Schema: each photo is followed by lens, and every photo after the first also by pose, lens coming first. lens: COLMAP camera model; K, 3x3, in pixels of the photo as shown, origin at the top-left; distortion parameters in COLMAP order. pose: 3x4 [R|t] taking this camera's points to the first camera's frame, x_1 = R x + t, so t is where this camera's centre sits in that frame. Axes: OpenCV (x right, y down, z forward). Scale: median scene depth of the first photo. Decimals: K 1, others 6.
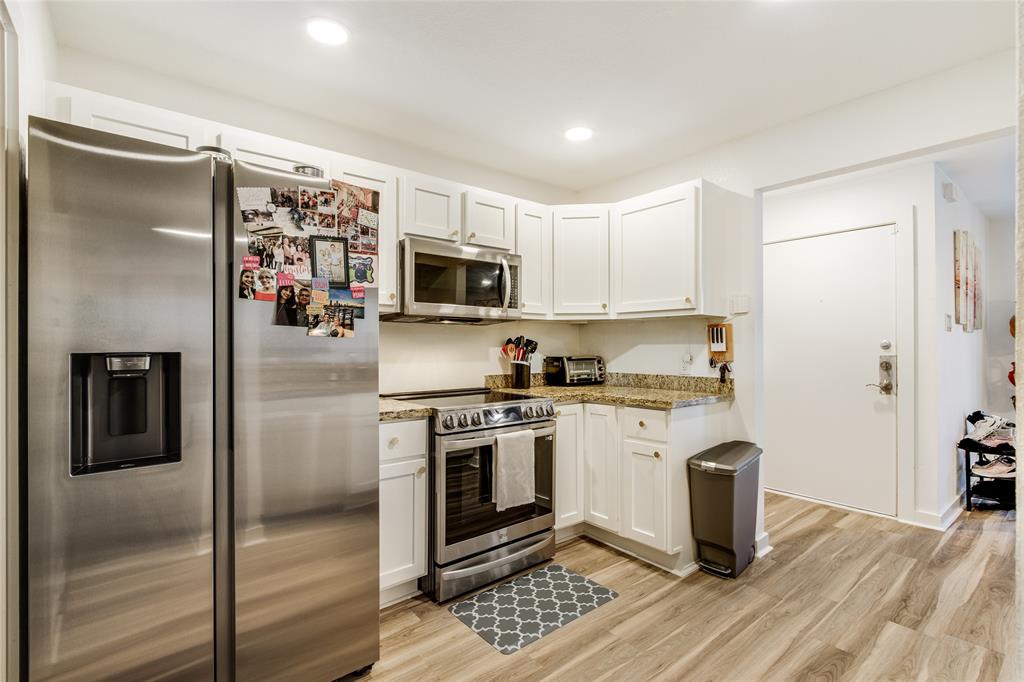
lens RADIAL K [[476.1, 0, 507.5], [0, 476.1, 344.2], [0, 0, 1]] dist [-0.003412, -0.001213]
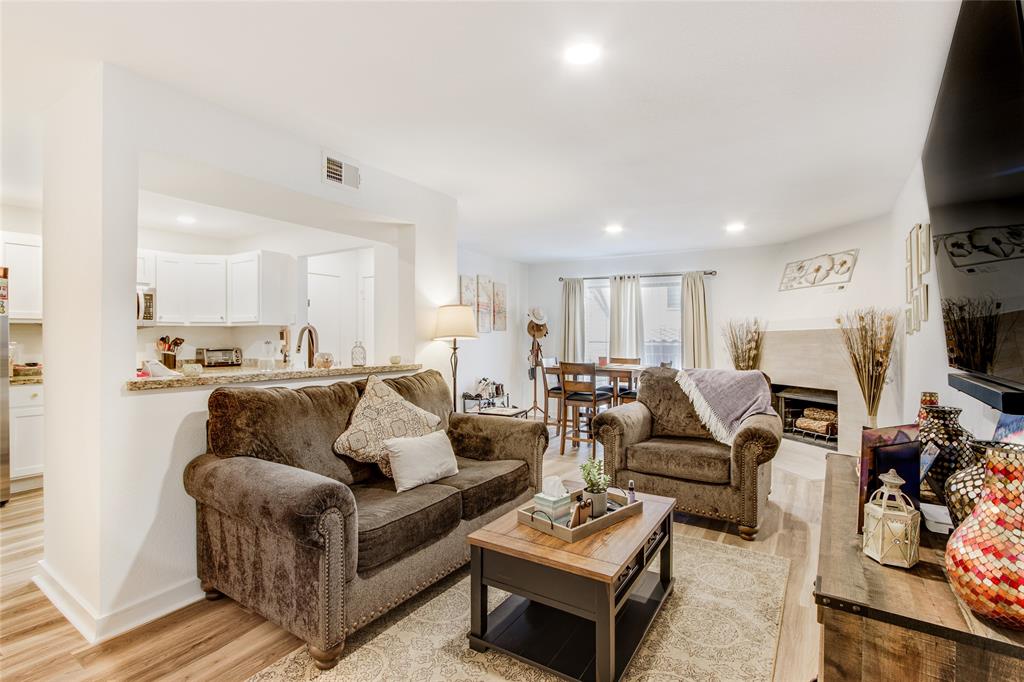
lens RADIAL K [[477.2, 0, 498.2], [0, 477.2, 340.6], [0, 0, 1]] dist [-0.002167, 0.000274]
pose [[0.954538, -0.003776, 0.298066, 0.772141], [0.000515, 0.999939, 0.011017, -0.023548], [-0.298090, -0.010362, 0.954482, -1.077821]]
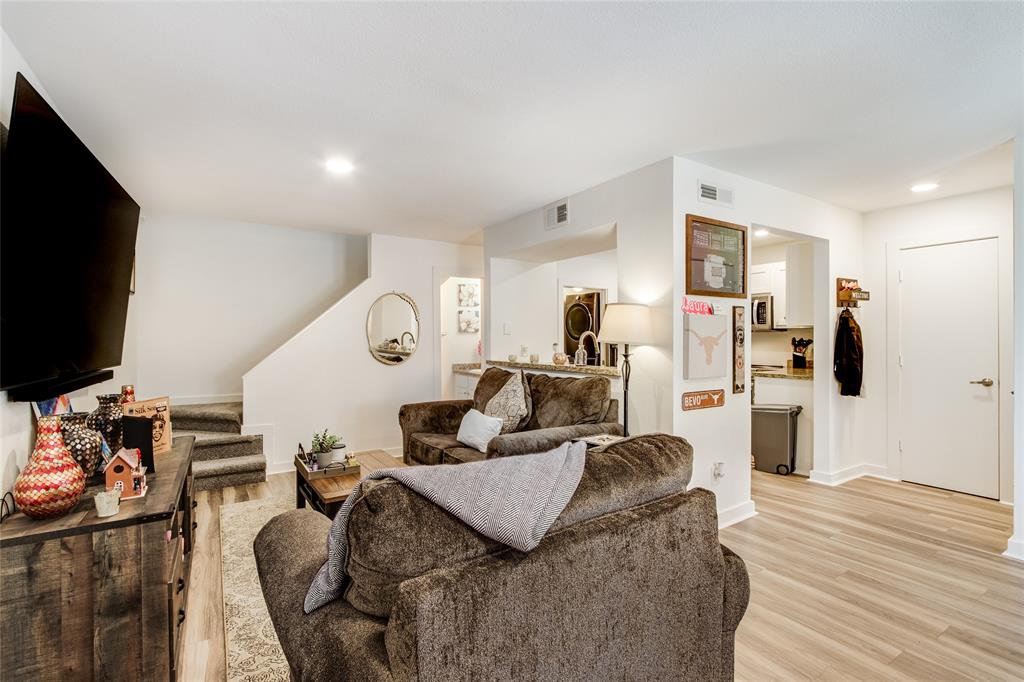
lens RADIAL K [[476.1, 0, 507.5], [0, 476.1, 344.2], [0, 0, 1]] dist [-0.003412, -0.001213]
pose [[-0.104850, 0.012115, -0.994414, 2.329237], [0.007973, 0.999904, 0.011341, -0.027481], [0.994456, -0.006739, -0.104936, 0.194028]]
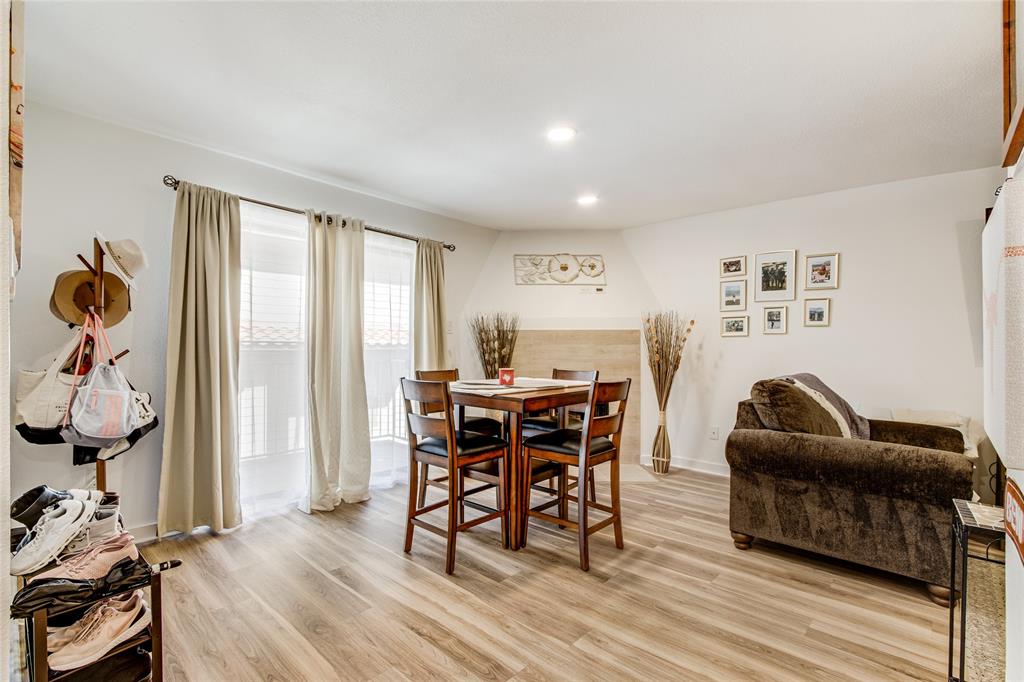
lens RADIAL K [[476.1, 0, 507.5], [0, 476.1, 344.2], [0, 0, 1]] dist [-0.003412, -0.001213]
pose [[-0.149566, -0.005686, 0.988735, 0.761916], [-0.012885, 0.999910, 0.003801, 0.007620], [-0.988668, -0.012172, -0.149626, 0.959608]]
